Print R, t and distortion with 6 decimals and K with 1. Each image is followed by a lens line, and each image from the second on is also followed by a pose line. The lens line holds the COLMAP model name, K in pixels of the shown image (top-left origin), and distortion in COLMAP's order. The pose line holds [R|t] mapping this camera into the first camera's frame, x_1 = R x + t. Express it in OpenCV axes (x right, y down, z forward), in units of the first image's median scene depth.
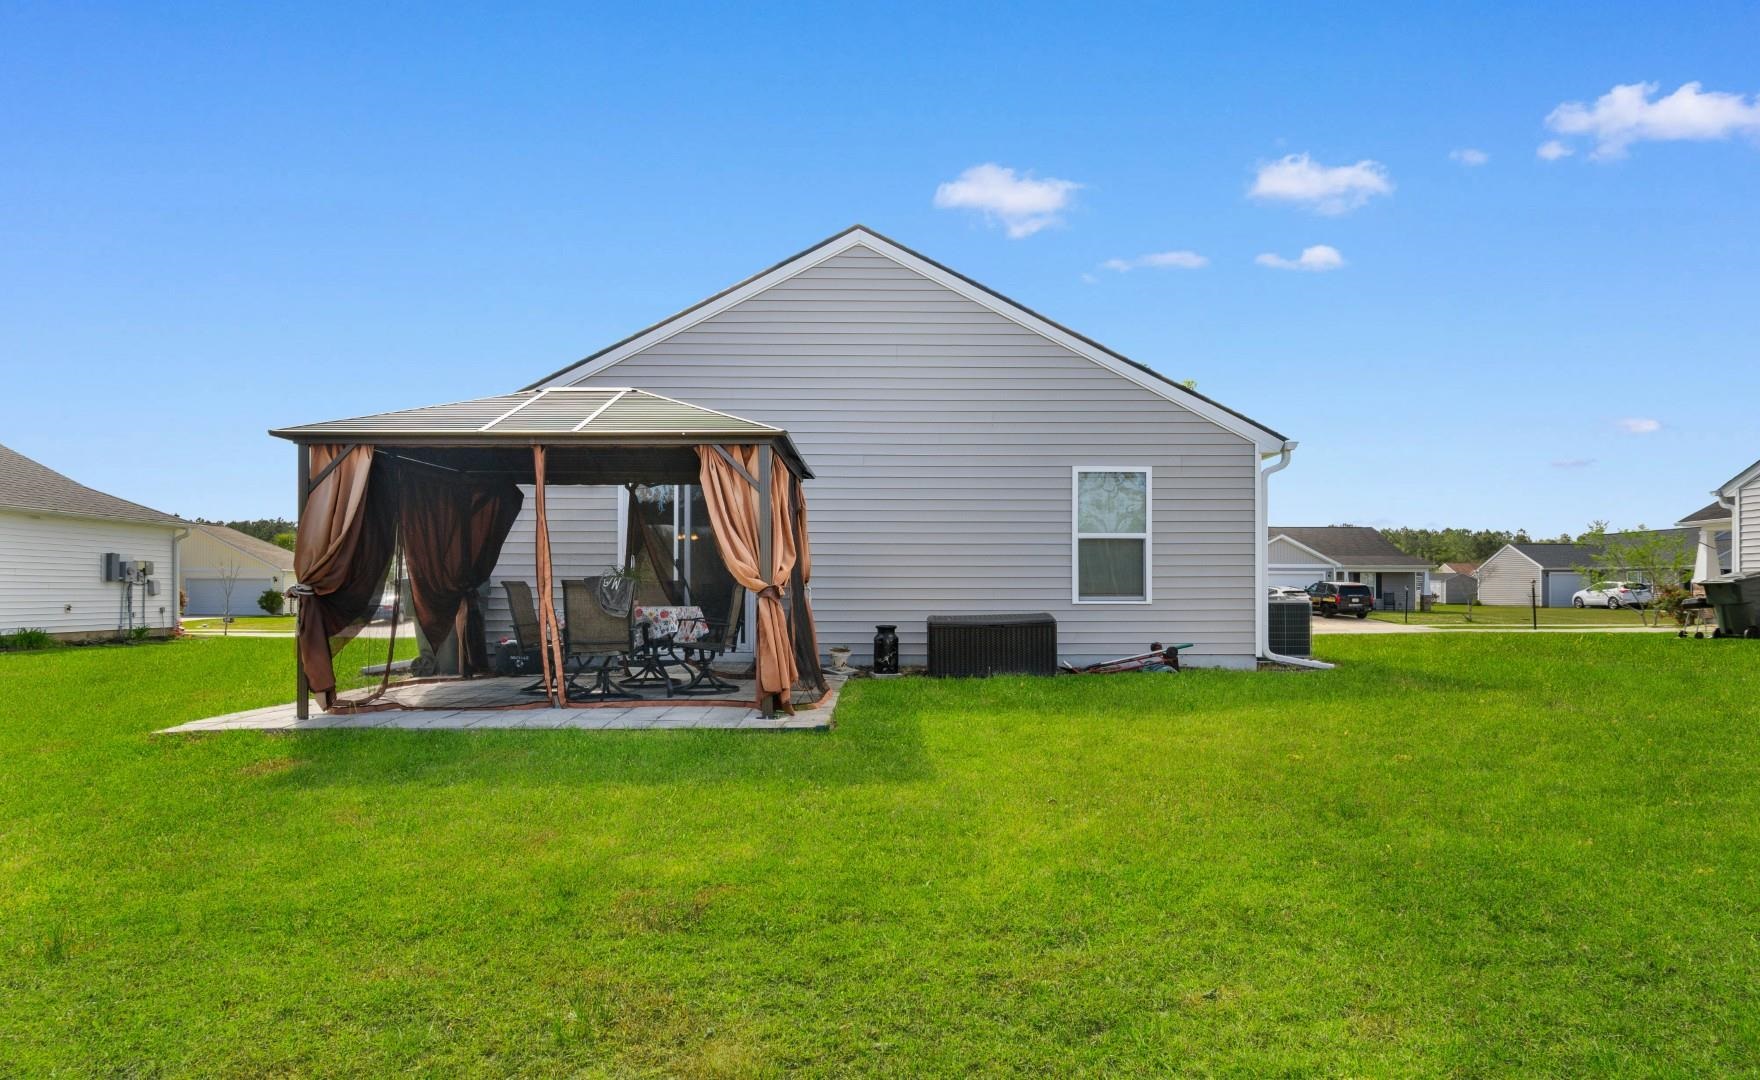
lens RADIAL K [[948.3, 0, 878.9], [0, 948.3, 584.3], [0, 0, 1]] dist [0.002854, 0.000821]
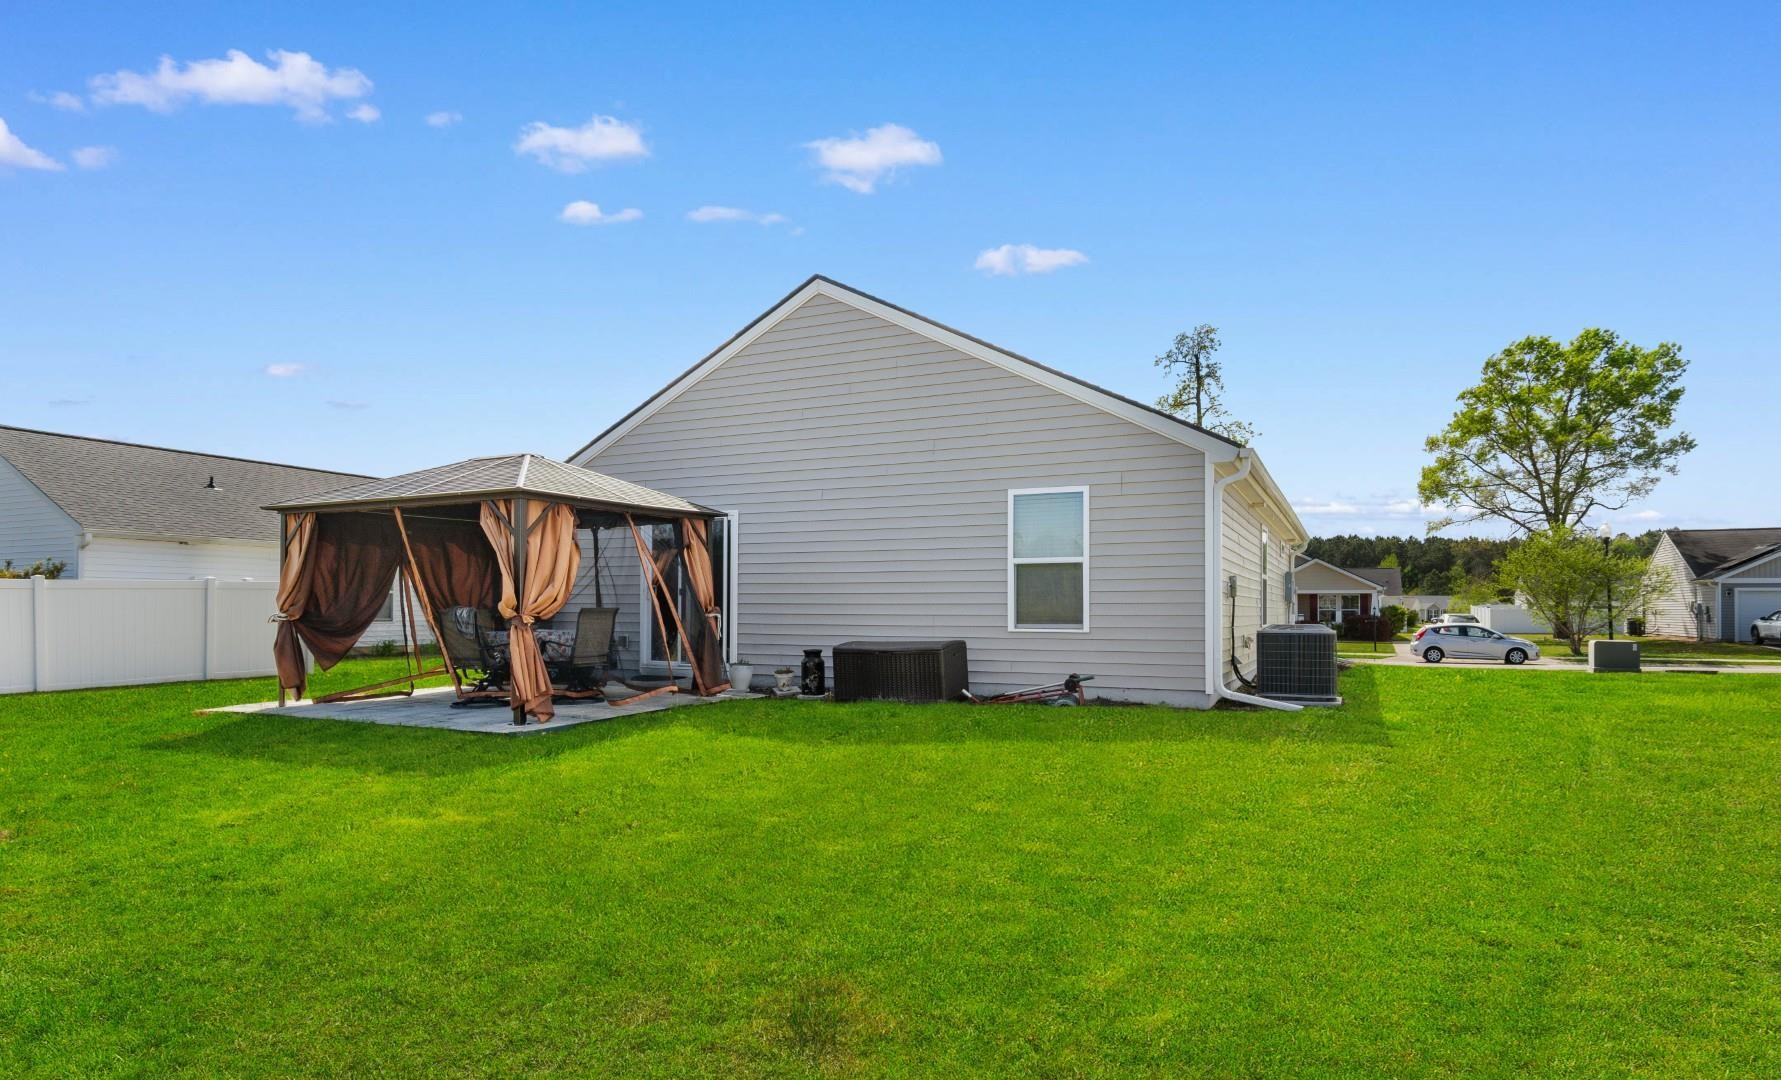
lens RADIAL K [[962.7, 0, 893.5], [0, 962.7, 601.2], [0, 0, 1]] dist [-0.000595, 0.000043]
pose [[0.897173, -0.002603, -0.441671, 0.535103], [0.000173, 0.999985, -0.005542, -0.004846], [0.441679, 0.004896, 0.897160, 0.064813]]
